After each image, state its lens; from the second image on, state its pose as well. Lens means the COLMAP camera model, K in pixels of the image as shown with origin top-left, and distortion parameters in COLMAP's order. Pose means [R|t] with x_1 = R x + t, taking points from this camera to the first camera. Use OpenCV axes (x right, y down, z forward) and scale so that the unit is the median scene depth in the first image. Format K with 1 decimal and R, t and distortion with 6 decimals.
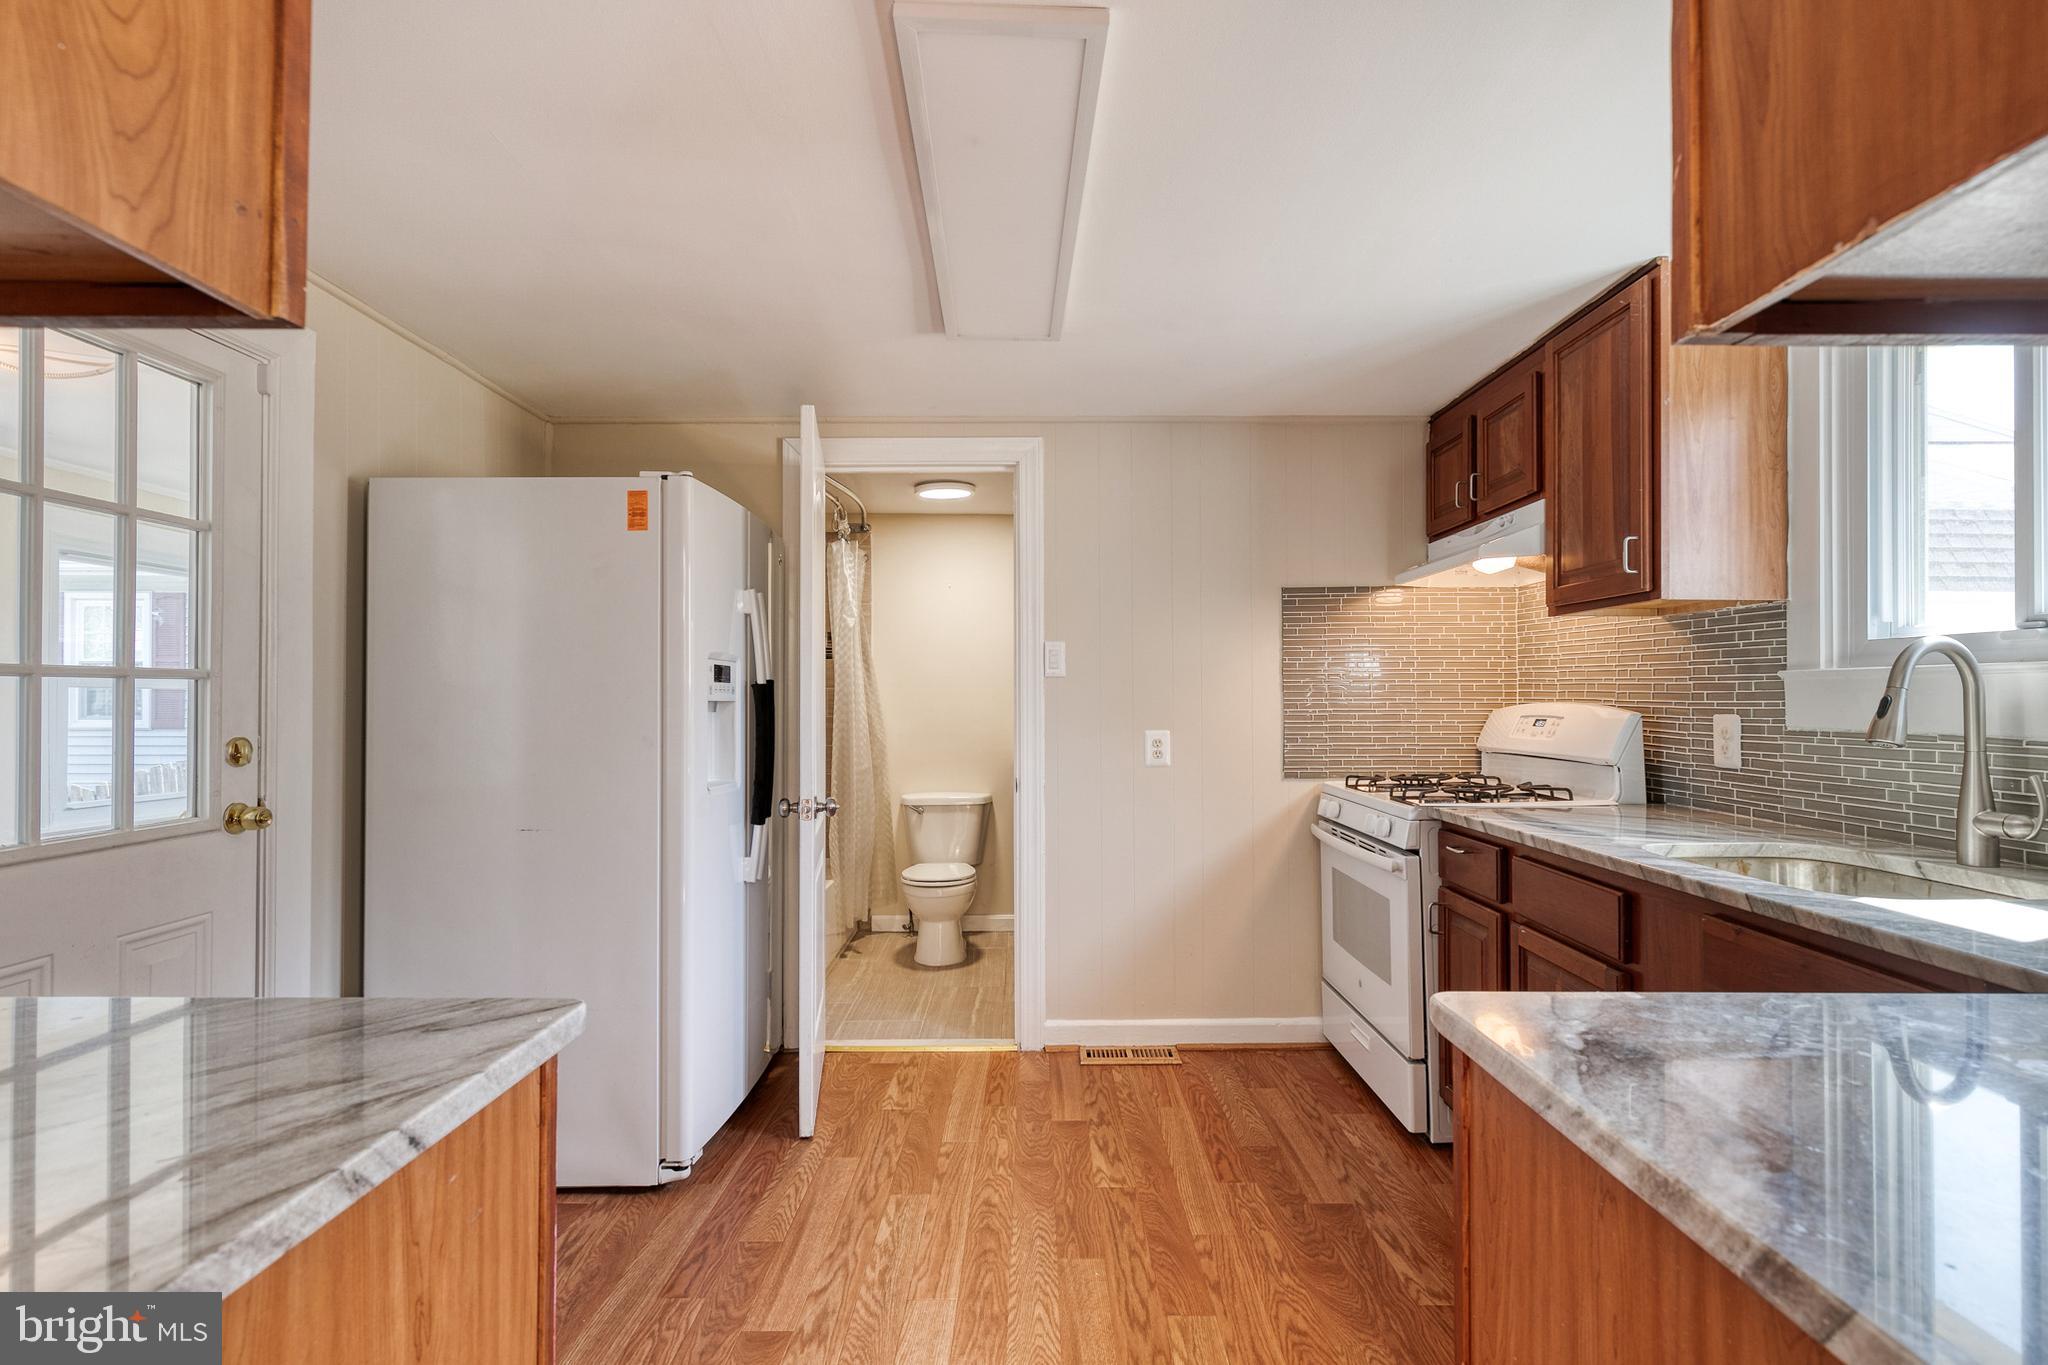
lens RADIAL K [[942.2, 0, 1022.2], [0, 942.2, 699.4], [0, 0, 1]] dist [0.013176, -0.003536]
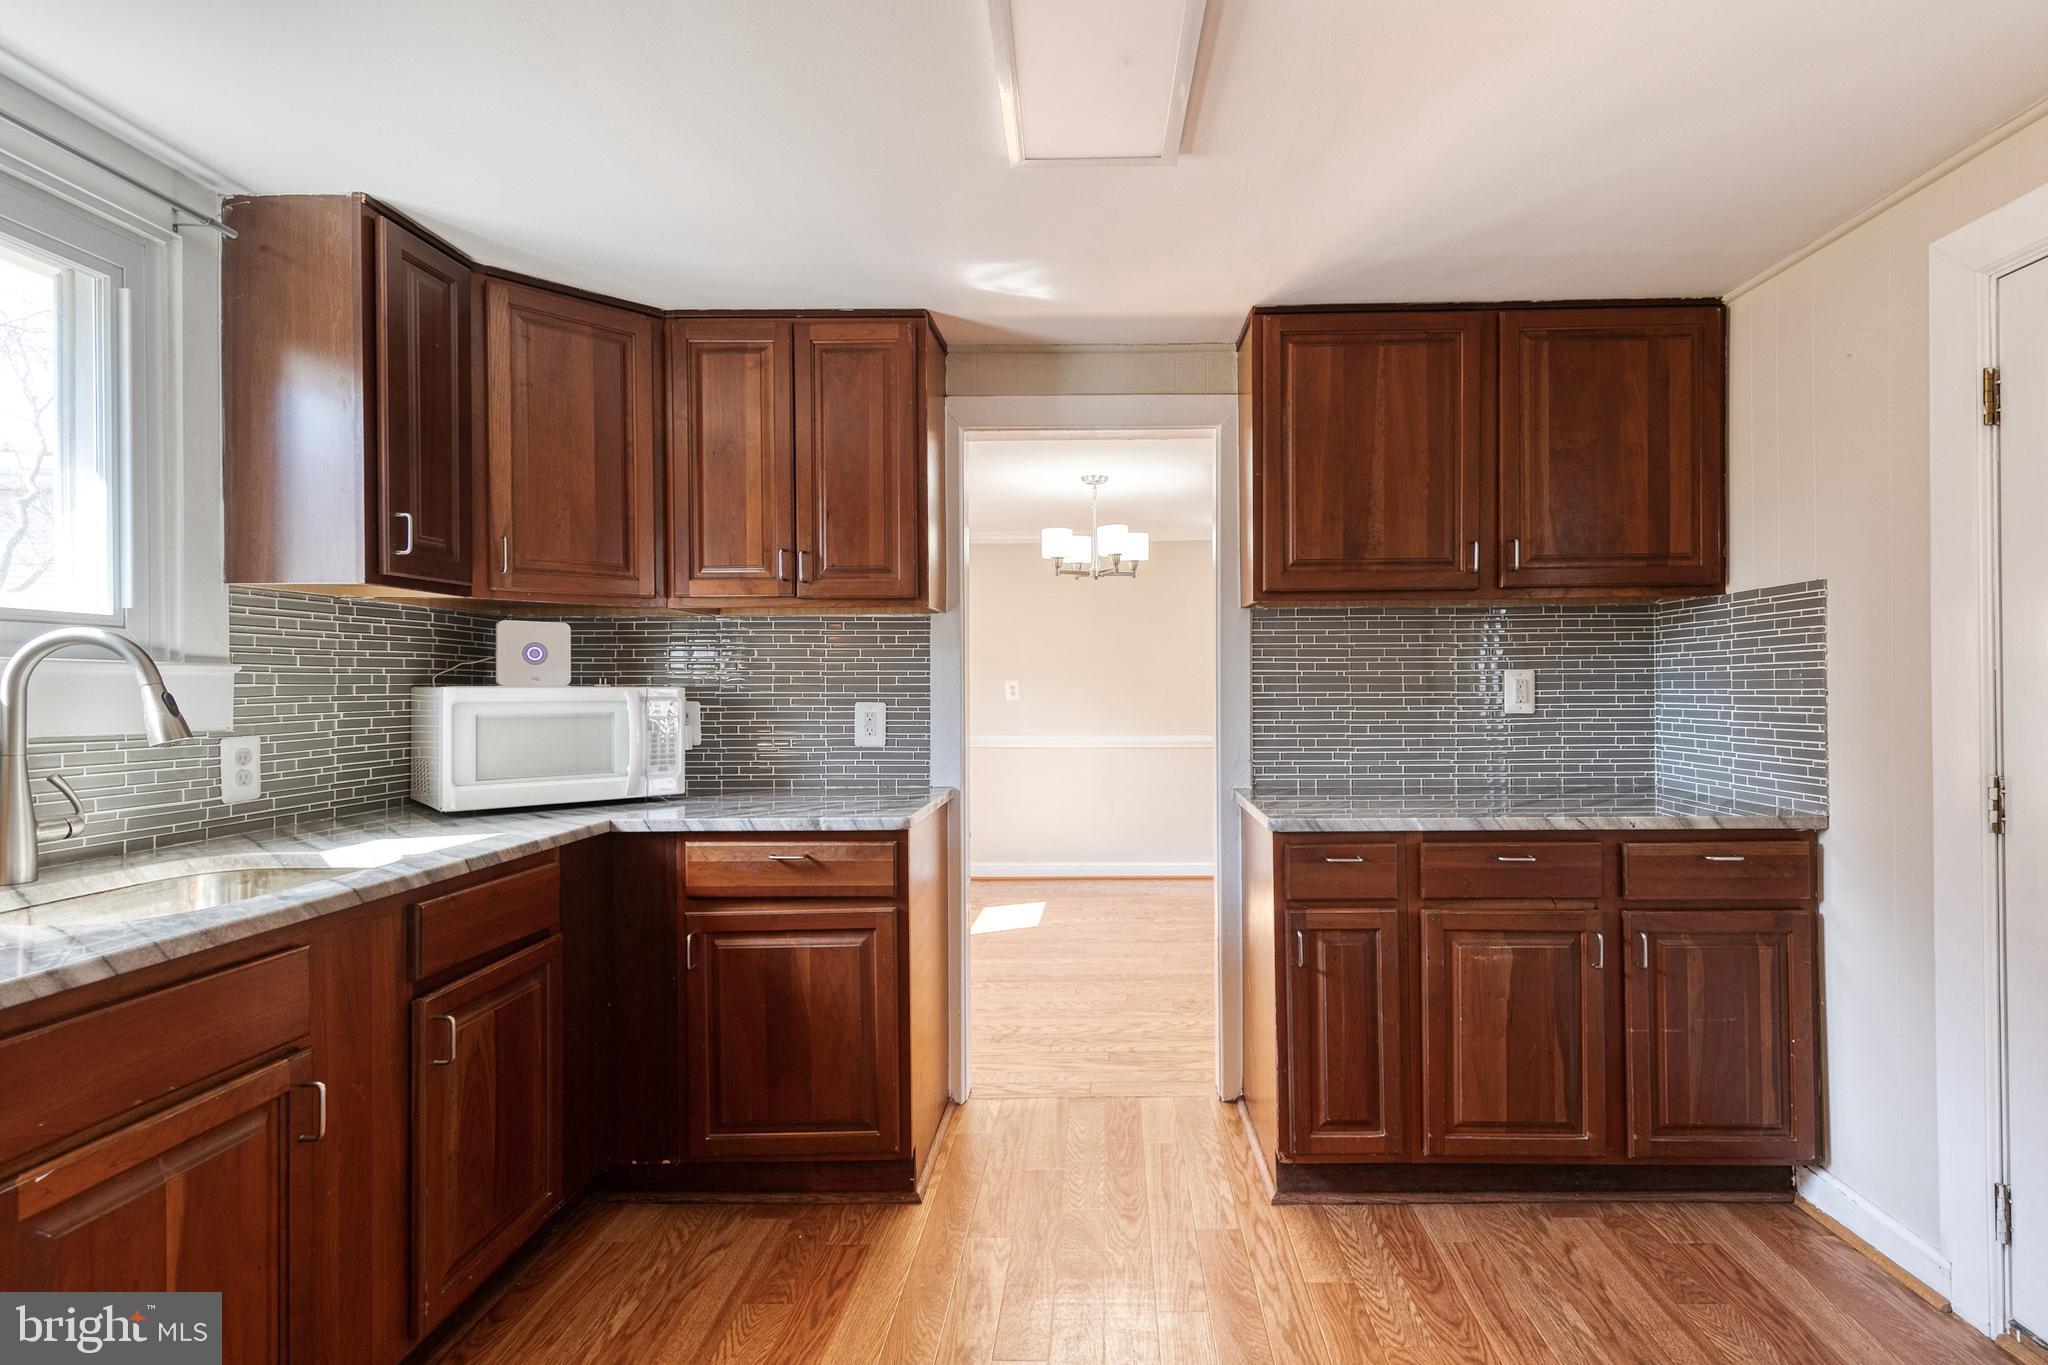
lens RADIAL K [[942.2, 0, 1023.8], [0, 942.2, 683.8], [0, 0, 1]] dist [0.013176, -0.003536]
pose [[-0.997141, 0.010867, 0.074781, 0.257249], [0.009868, 0.999857, -0.013723, -0.001636], [-0.074919, -0.012946, -0.997106, 1.751969]]
